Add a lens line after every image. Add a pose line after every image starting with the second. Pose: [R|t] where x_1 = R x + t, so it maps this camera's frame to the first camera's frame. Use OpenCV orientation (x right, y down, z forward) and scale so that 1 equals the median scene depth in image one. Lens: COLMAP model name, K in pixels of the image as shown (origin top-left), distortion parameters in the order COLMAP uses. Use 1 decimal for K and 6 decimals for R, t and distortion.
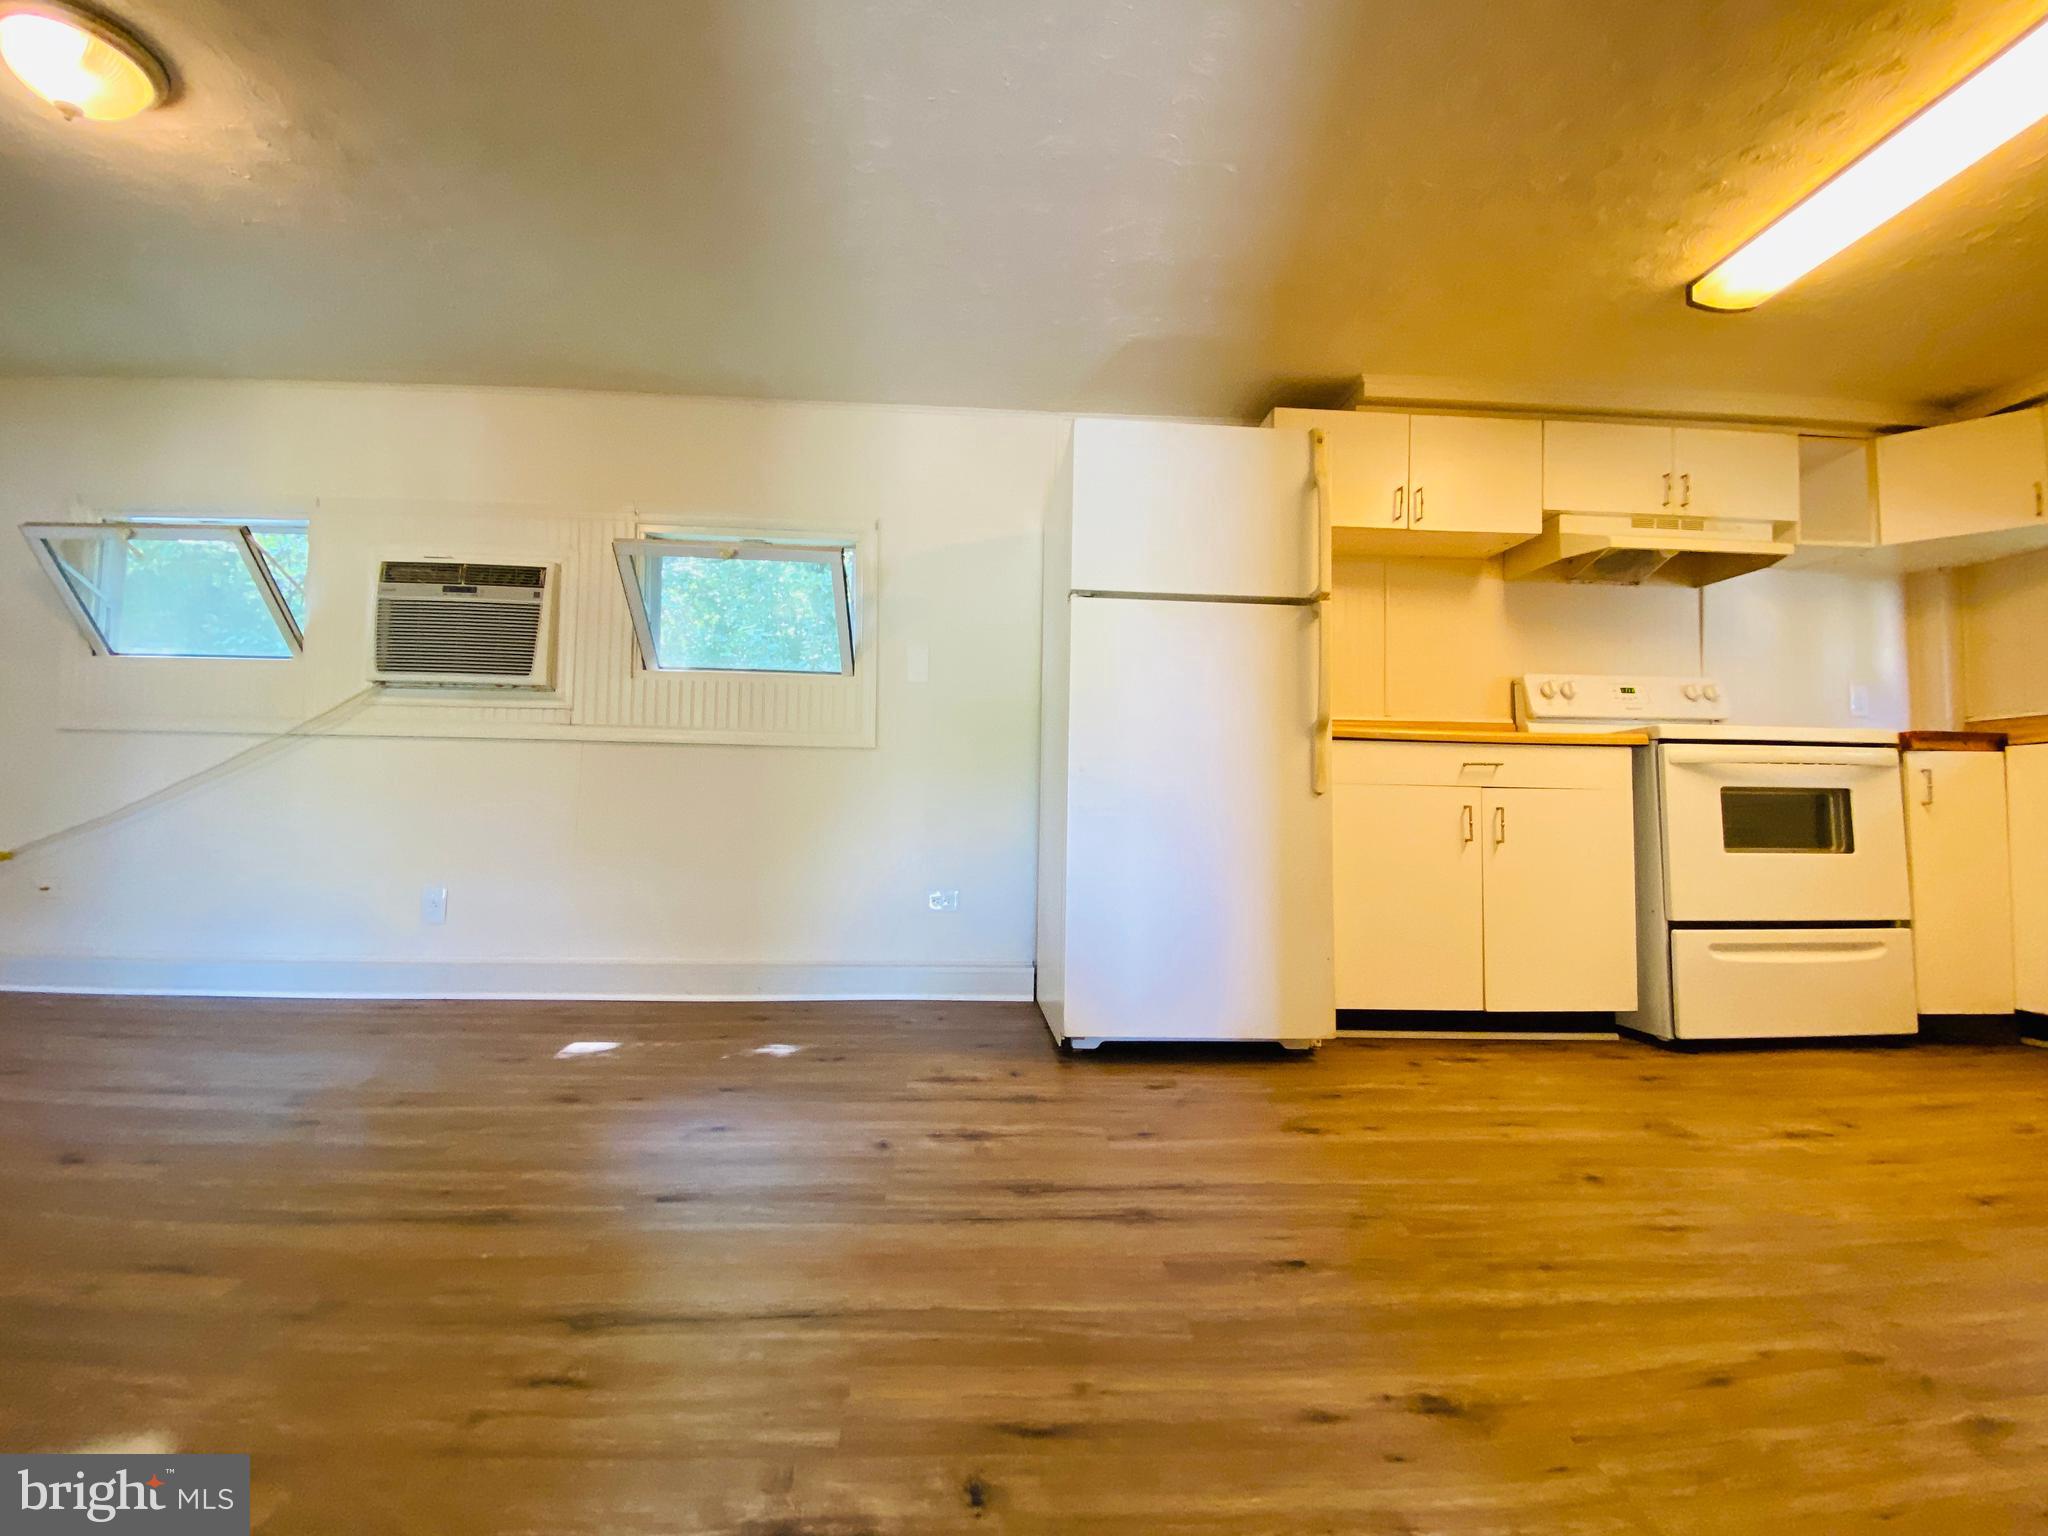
lens RADIAL K [[829.9, 0, 1026.5], [0, 829.9, 778.9], [0, 0, 1]] dist [0.001081, -0.011162]
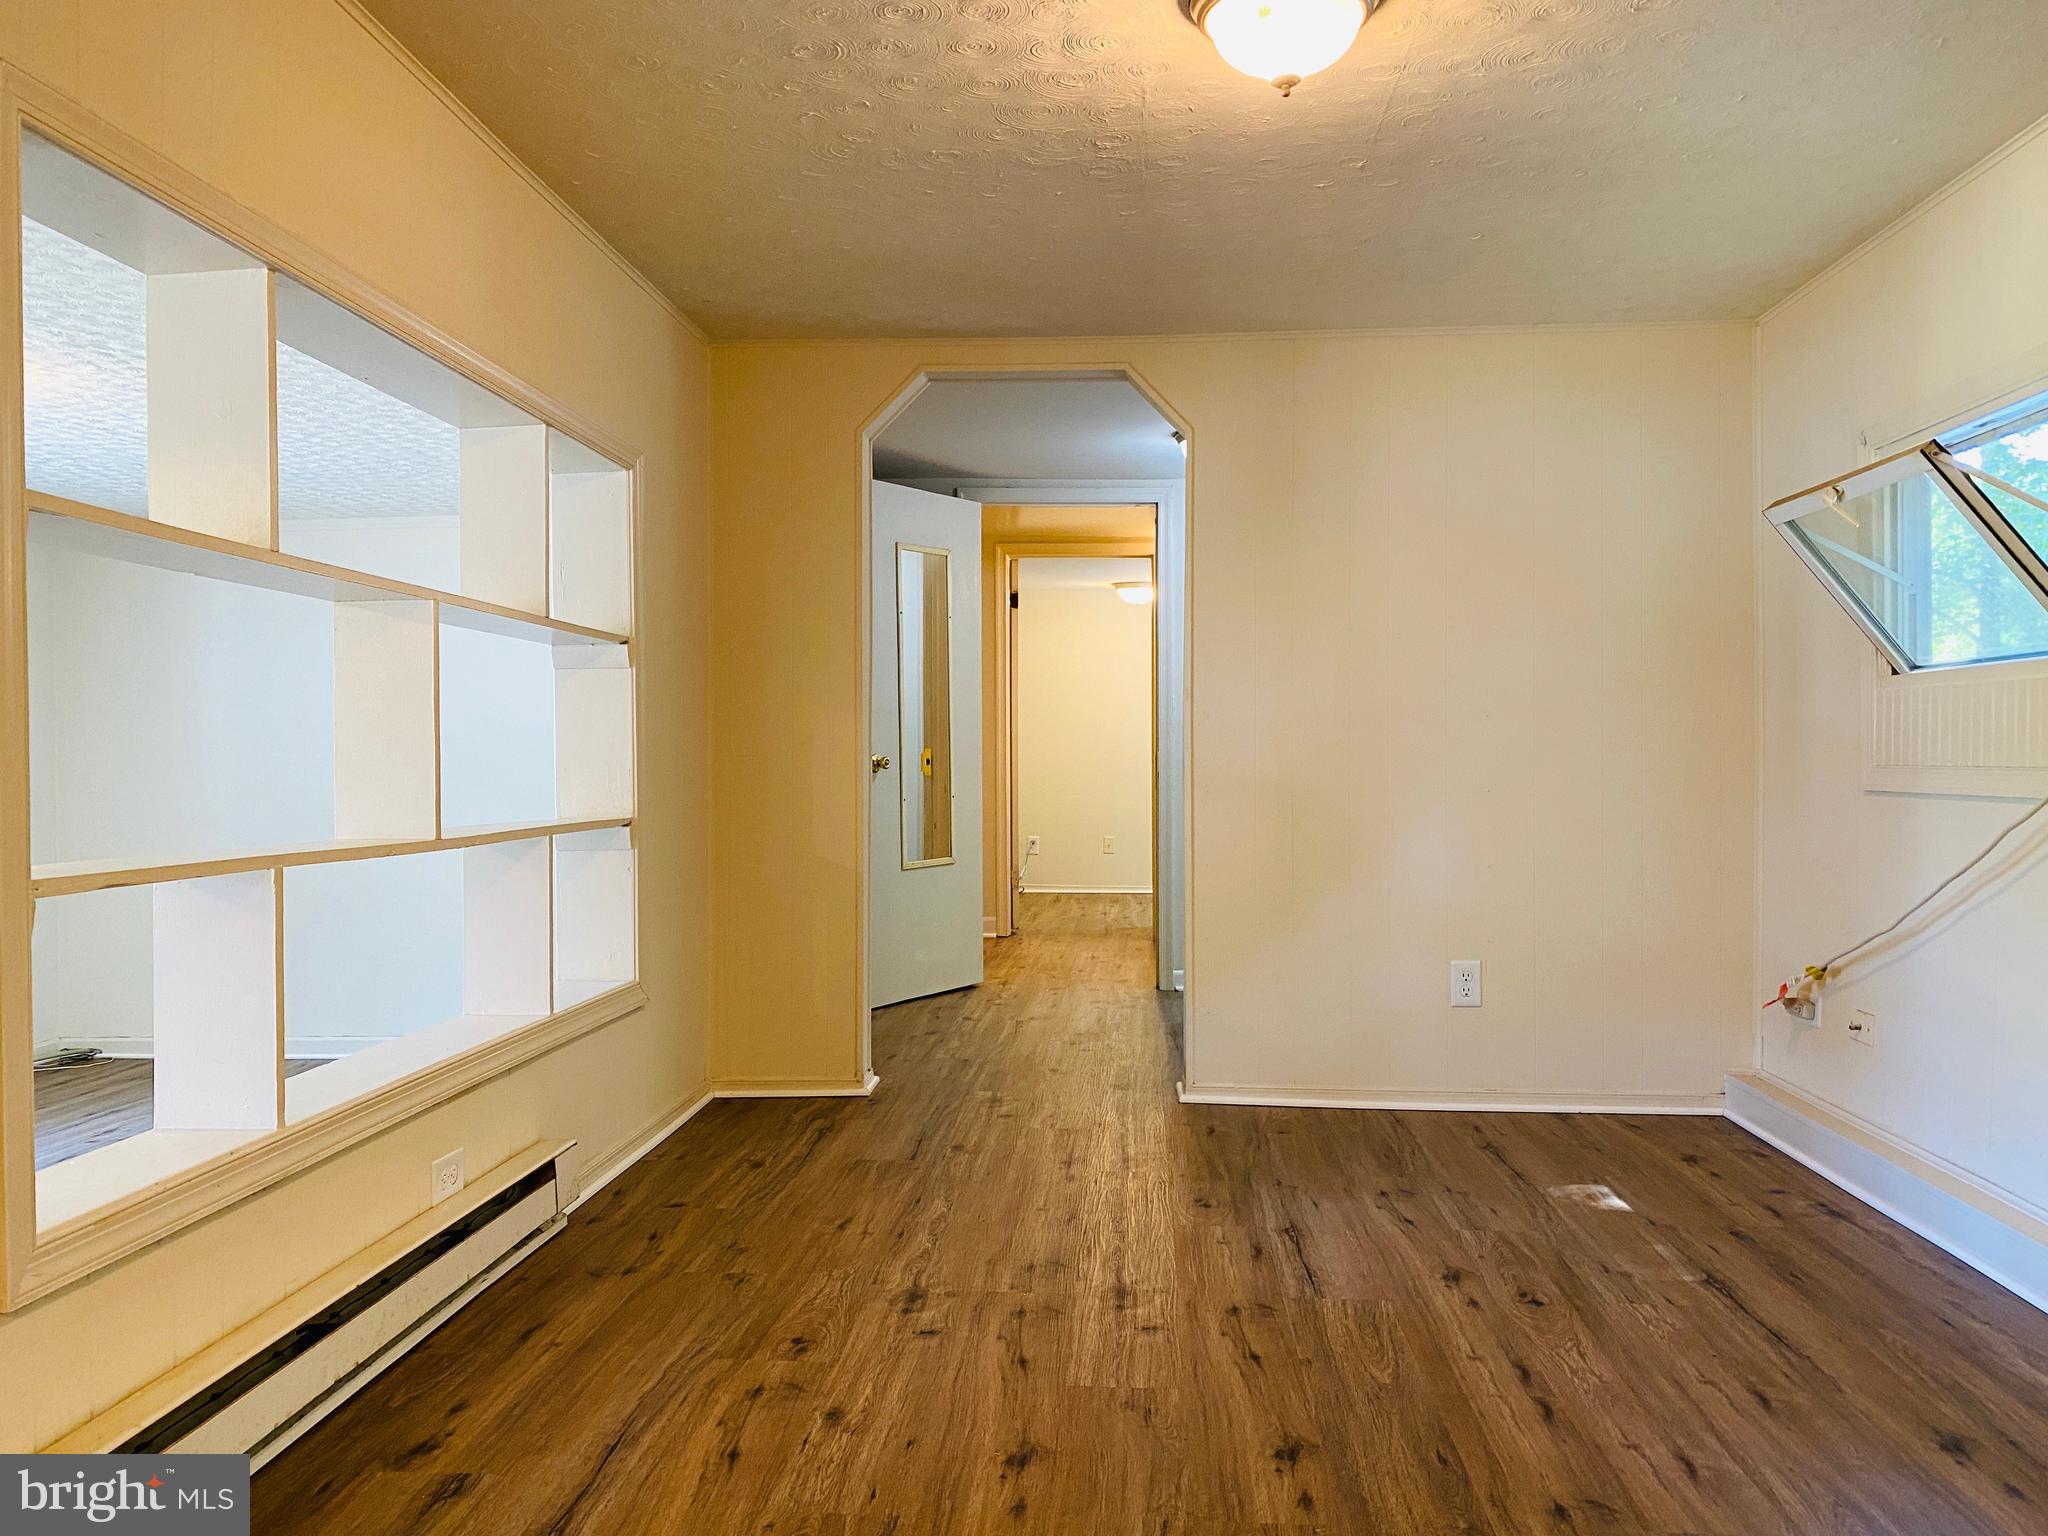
lens RADIAL K [[1578.2, 0, 1020.3], [0, 1578.2, 764.6], [0, 0, 1]] dist [0.025566, -0.028900]
pose [[-0.121468, -0.013344, -0.992506, 0.199158], [0.038673, 0.999087, -0.018165, -0.090338], [0.991842, -0.040590, -0.120842, 0.502864]]
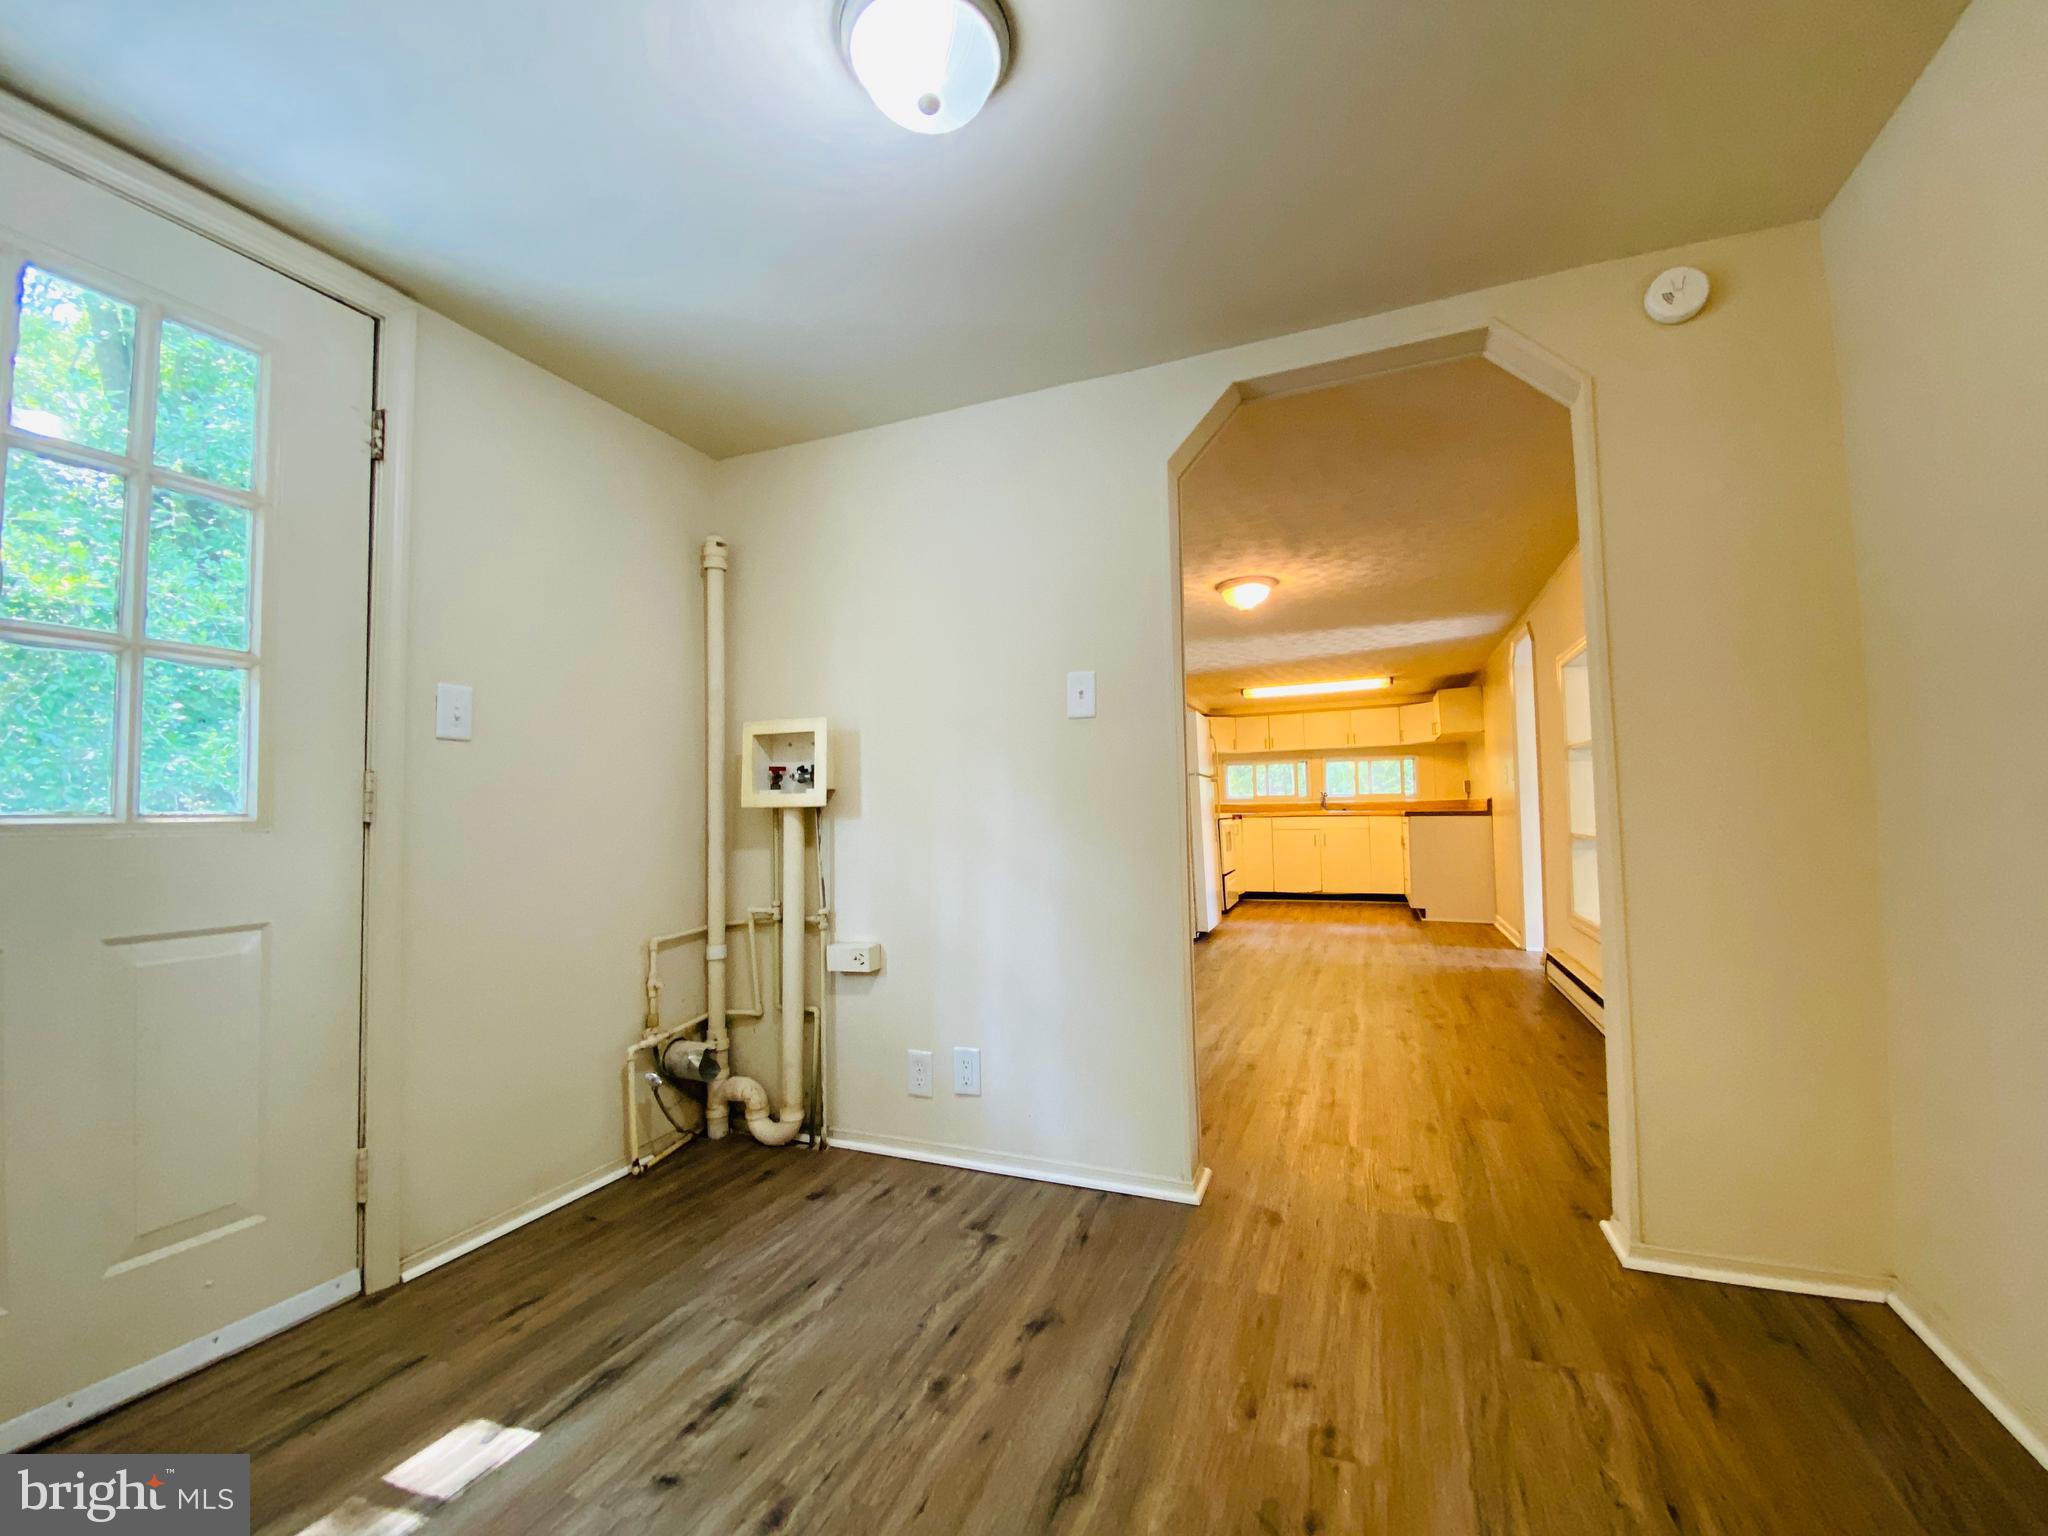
lens RADIAL K [[835.1, 0, 1021.0], [0, 835.1, 774.1], [0, 0, 1]] dist [0.033170, -0.032364]
pose [[0.424891, 0.021482, 0.904989, -2.145602], [-0.017175, 0.999730, -0.015667, -0.138545], [-0.905081, -0.008887, 0.425146, 0.289698]]
